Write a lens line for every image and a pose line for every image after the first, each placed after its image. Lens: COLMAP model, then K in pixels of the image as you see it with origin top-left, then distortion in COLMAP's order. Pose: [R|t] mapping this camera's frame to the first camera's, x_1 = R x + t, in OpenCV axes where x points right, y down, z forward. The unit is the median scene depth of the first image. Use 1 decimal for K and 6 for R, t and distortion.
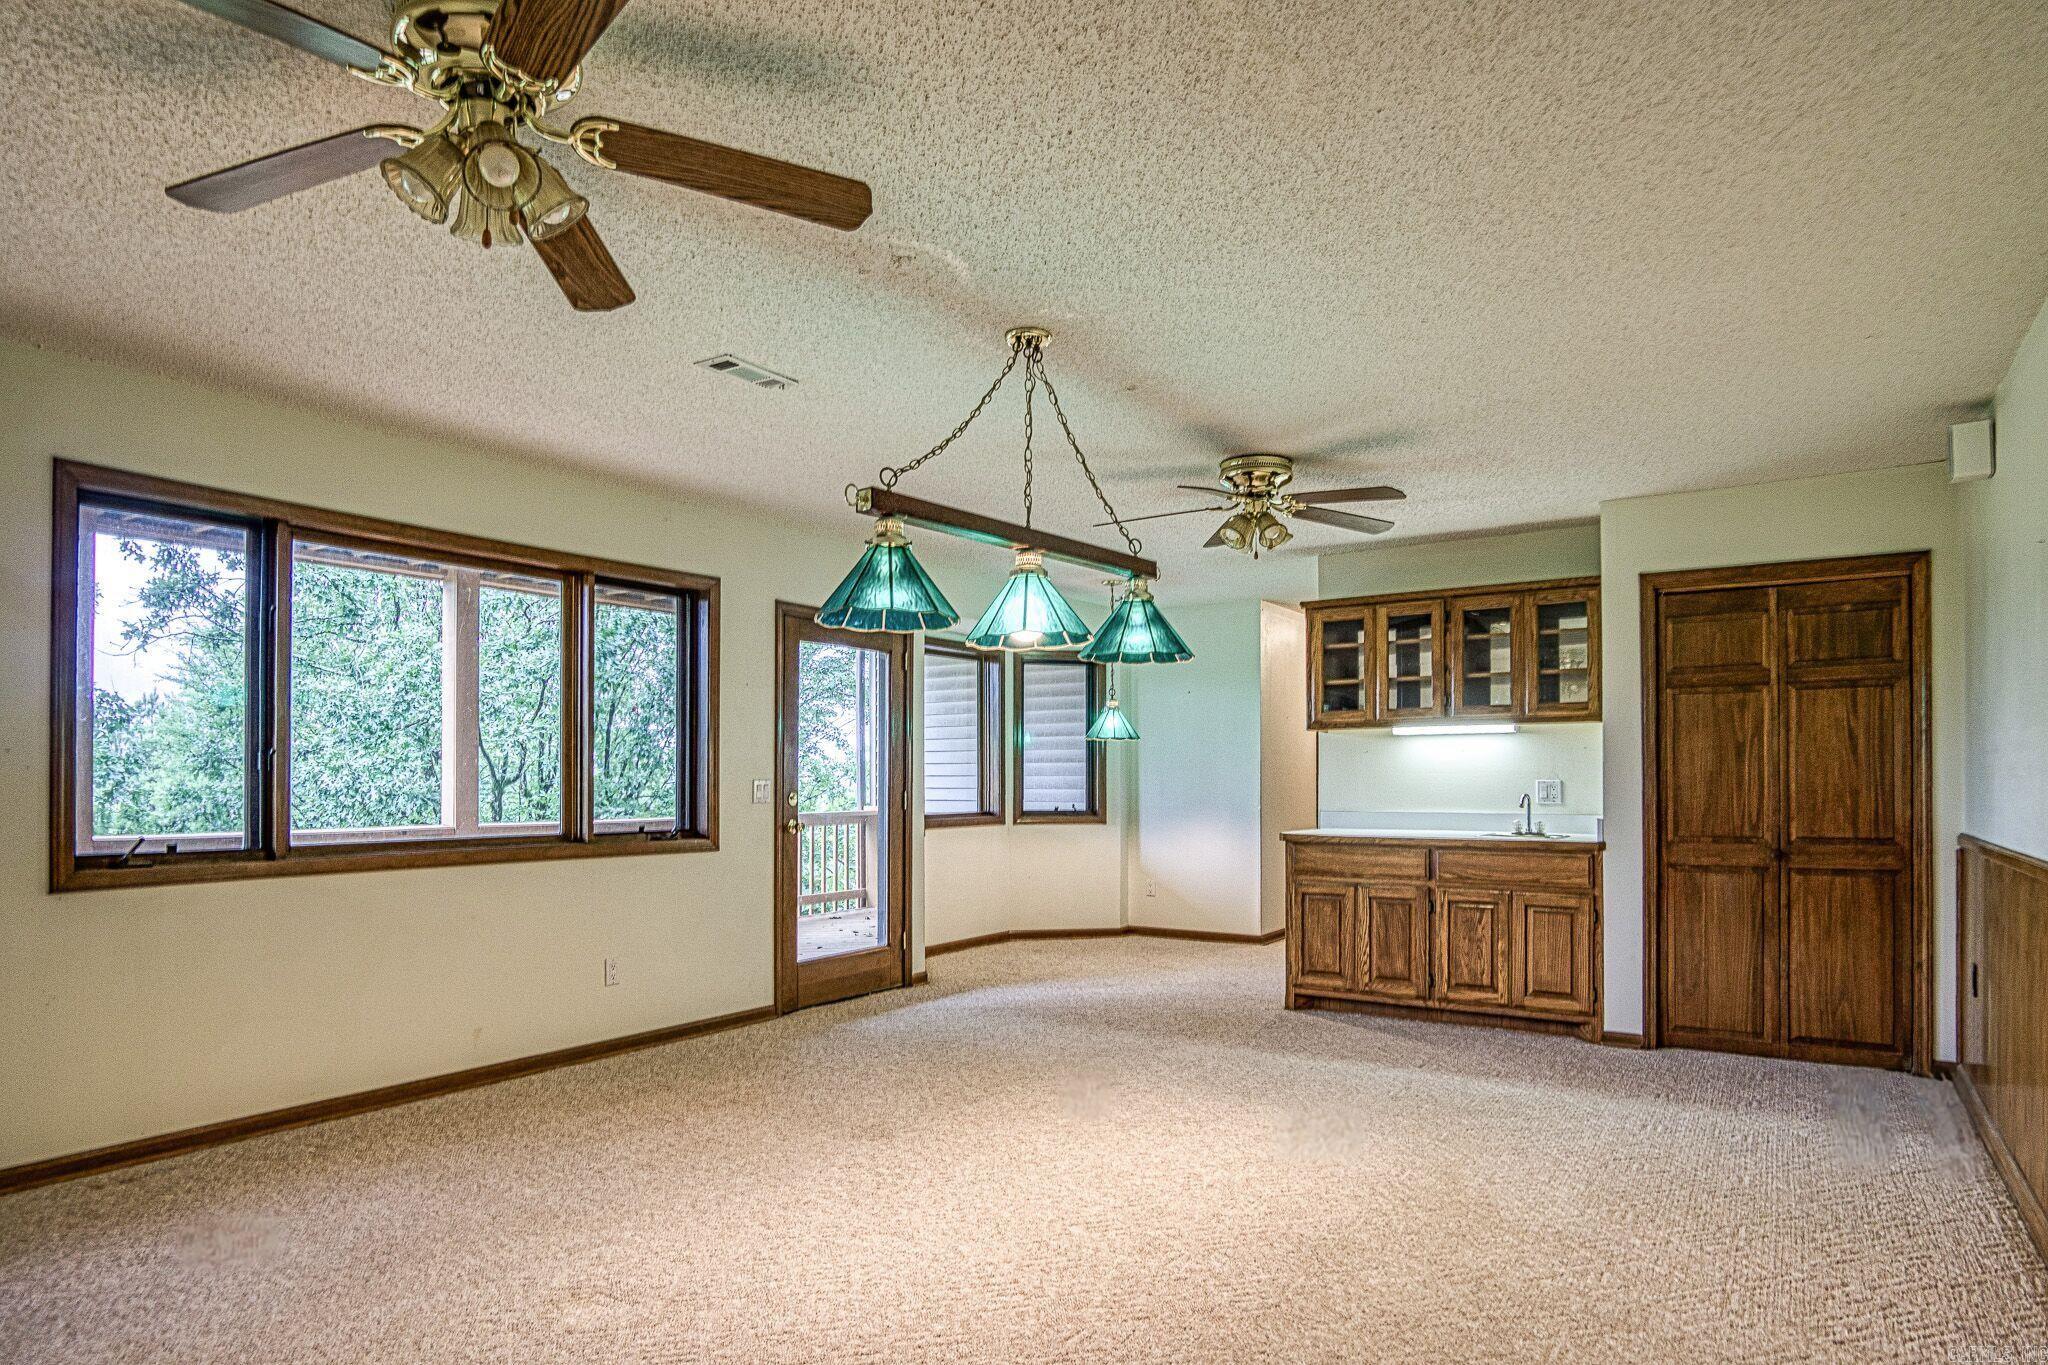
lens RADIAL K [[1190.3, 0, 1025.5], [0, 1190.3, 768.9], [0, 0, 1]] dist [-0.000117, -0.000113]
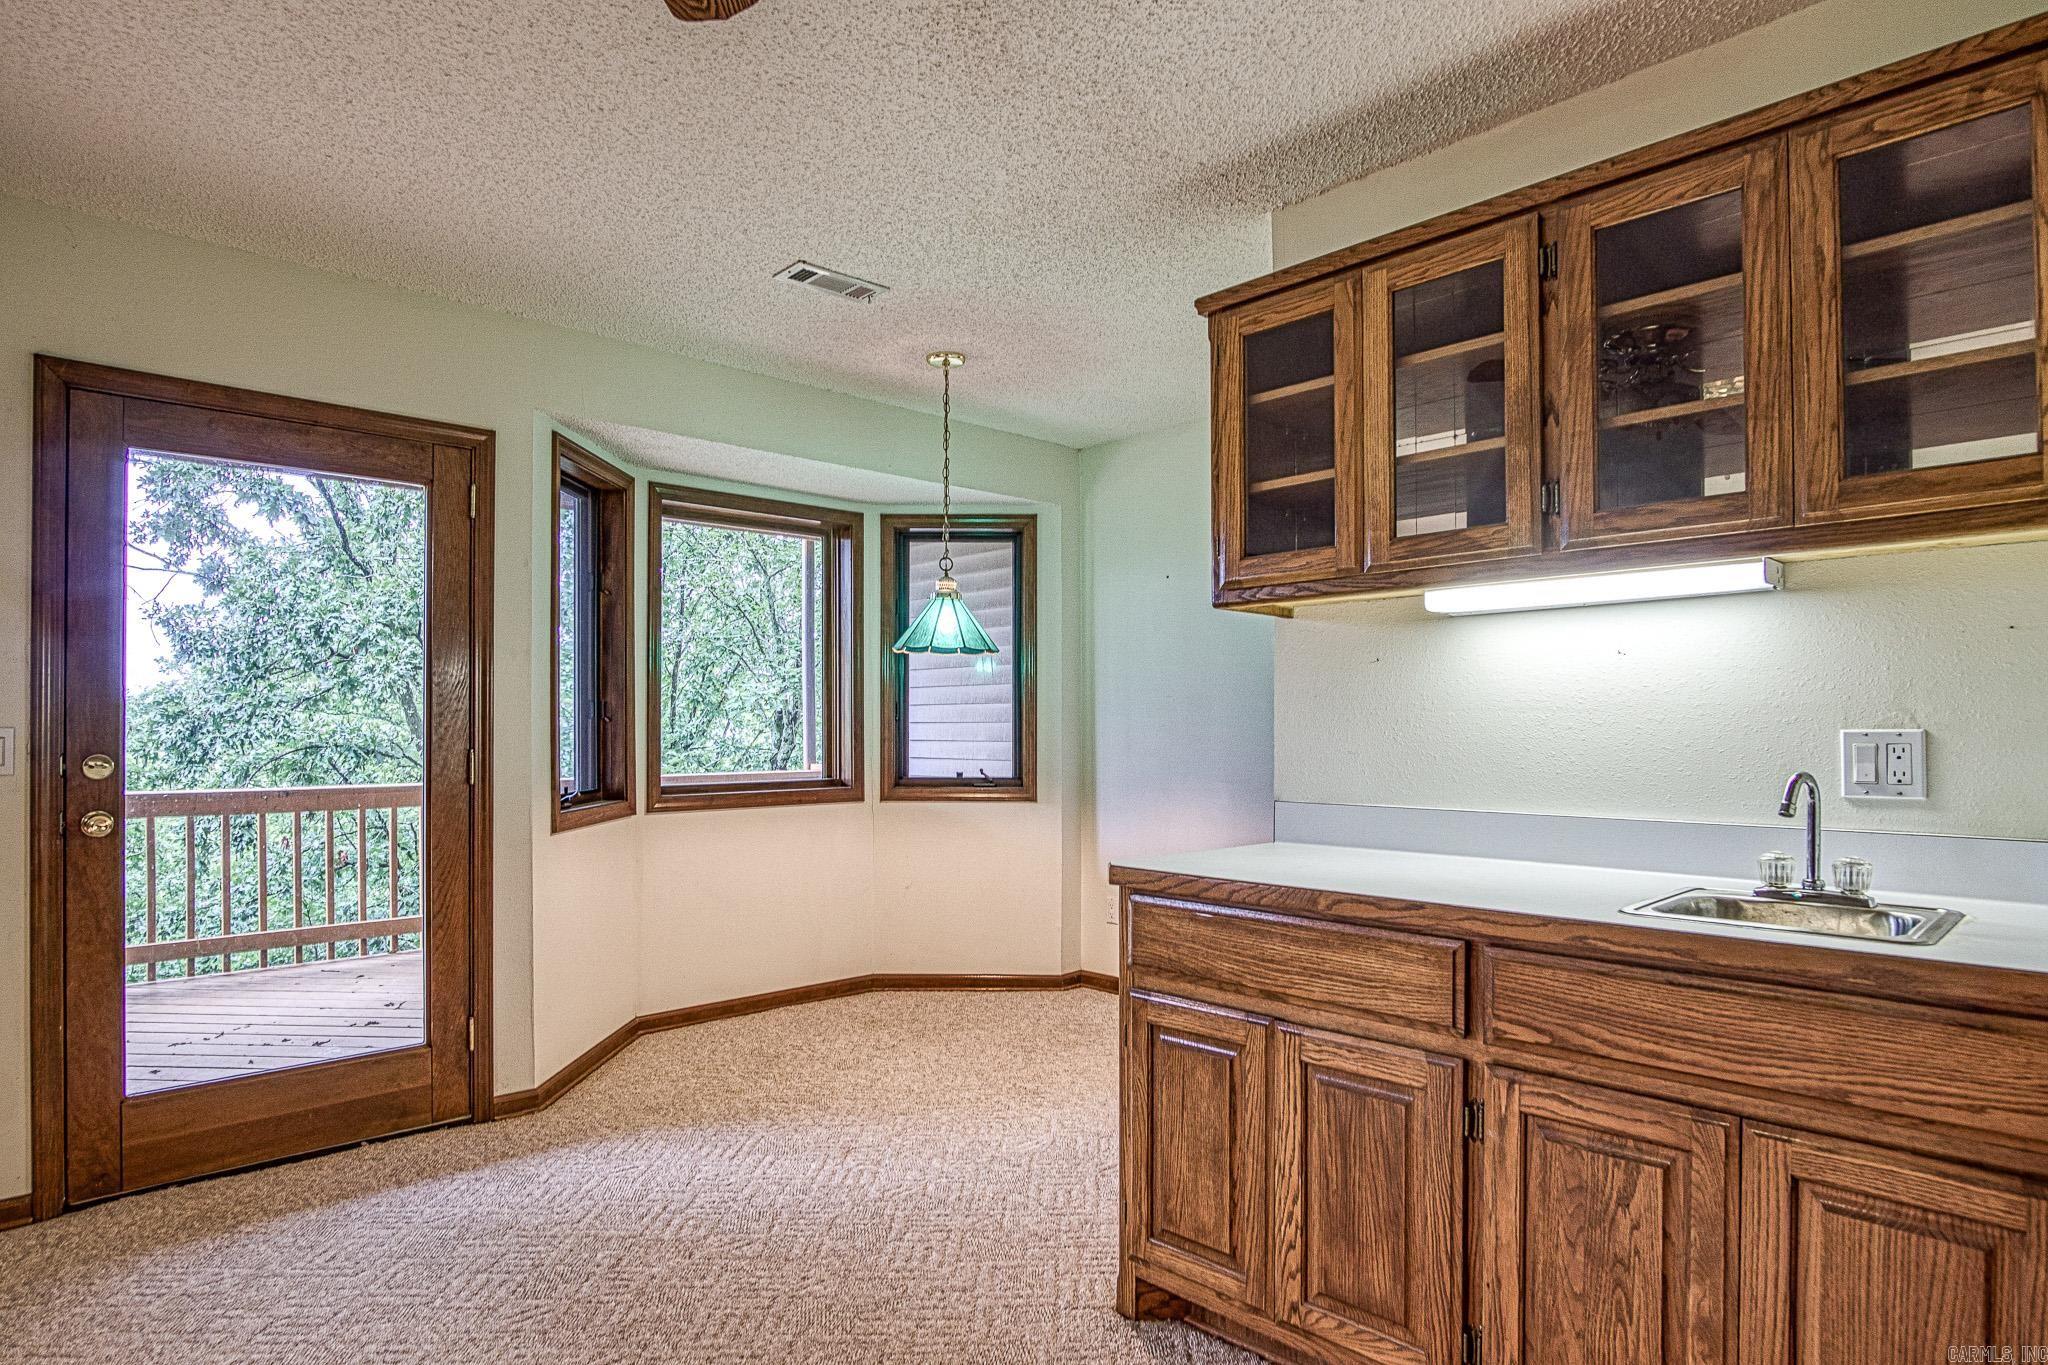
lens RADIAL K [[1132.2, 0, 1022.1], [0, 1132.2, 715.8], [0, 0, 1]] dist [-0.015473, 0.001053]
pose [[0.973521, -0.001607, -0.228594, 0.278449], [0.000999, 0.999996, -0.002775, 0.006288], [0.228597, 0.002473, 0.973518, 0.641837]]
